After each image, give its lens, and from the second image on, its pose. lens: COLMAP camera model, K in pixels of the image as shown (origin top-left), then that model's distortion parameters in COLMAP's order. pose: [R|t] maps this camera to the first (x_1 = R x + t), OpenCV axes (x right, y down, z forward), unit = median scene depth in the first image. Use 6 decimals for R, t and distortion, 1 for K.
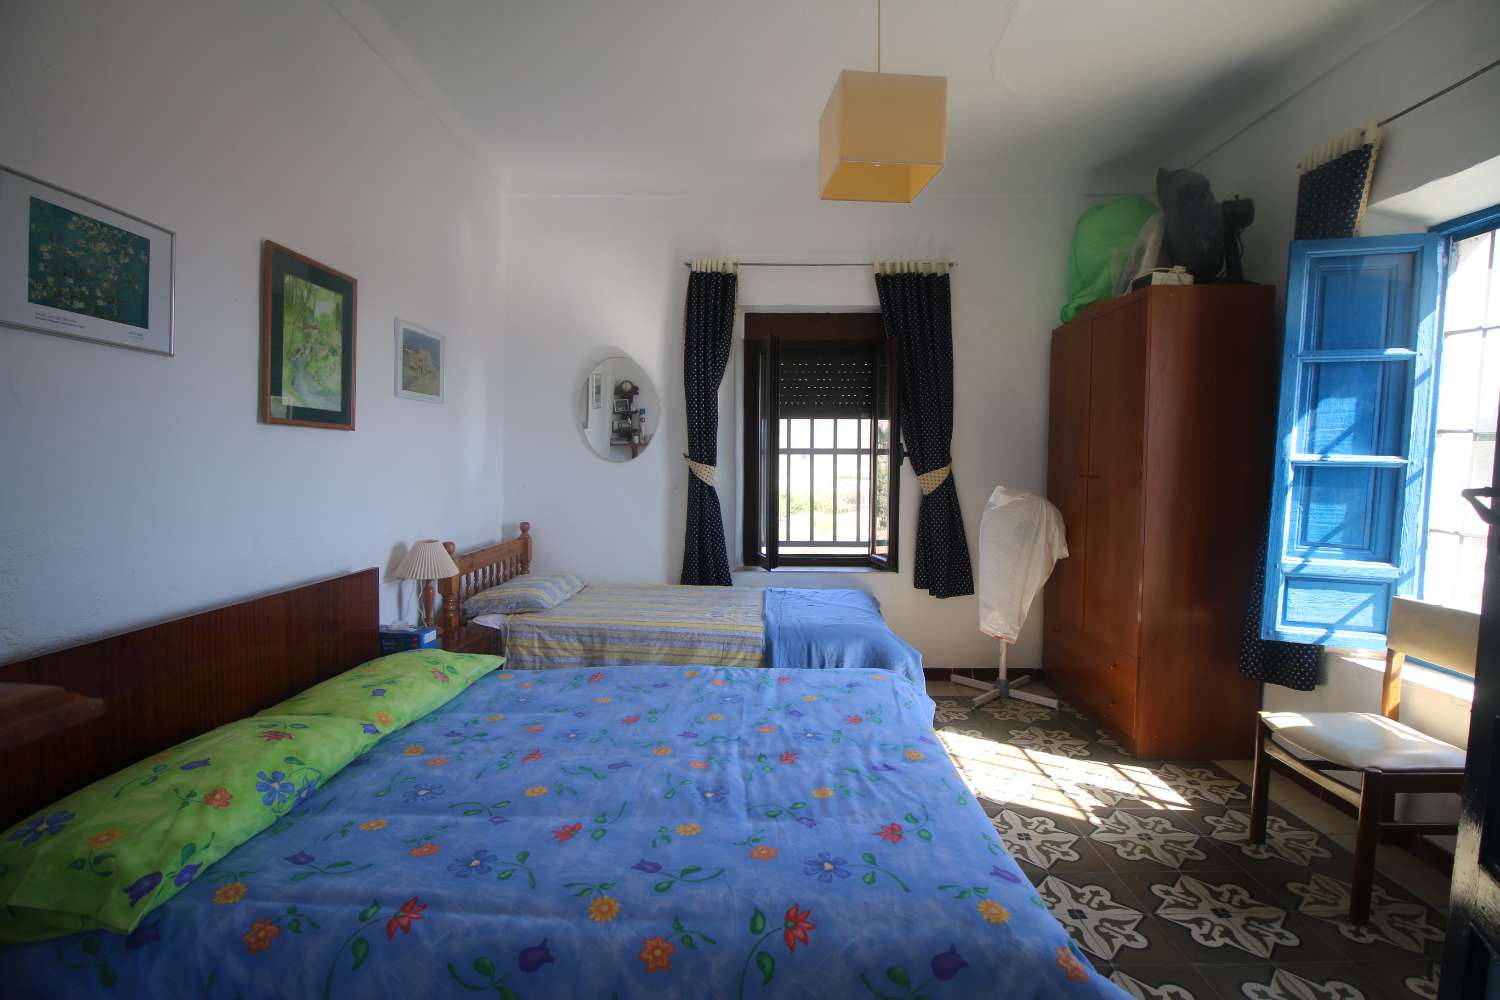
lens RADIAL K [[686.0, 0, 749.3], [0, 686.0, 503.6], [0, 0, 1]] dist [0.001030, -0.014251]
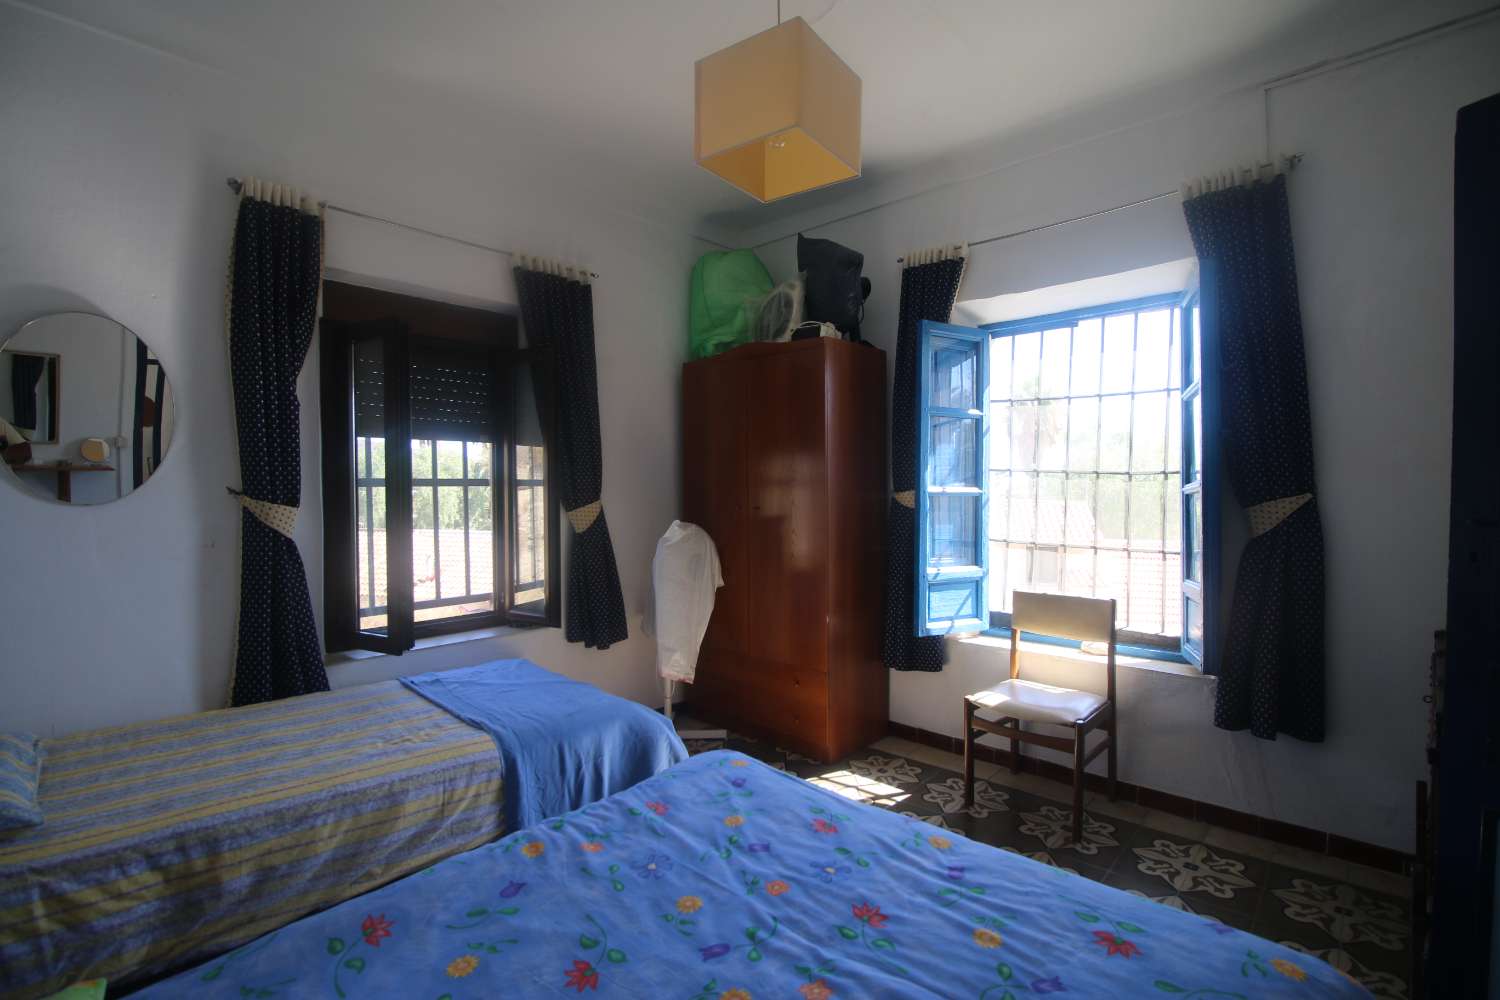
lens RADIAL K [[690.6, 0, 748.1], [0, 690.6, 502.5], [0, 0, 1]] dist [-0.003261, -0.010925]
pose [[0.665349, -0.026004, 0.746080, -0.329833], [0.052159, 0.998570, -0.011711, -0.039029], [-0.744708, 0.046707, 0.665754, 0.339410]]
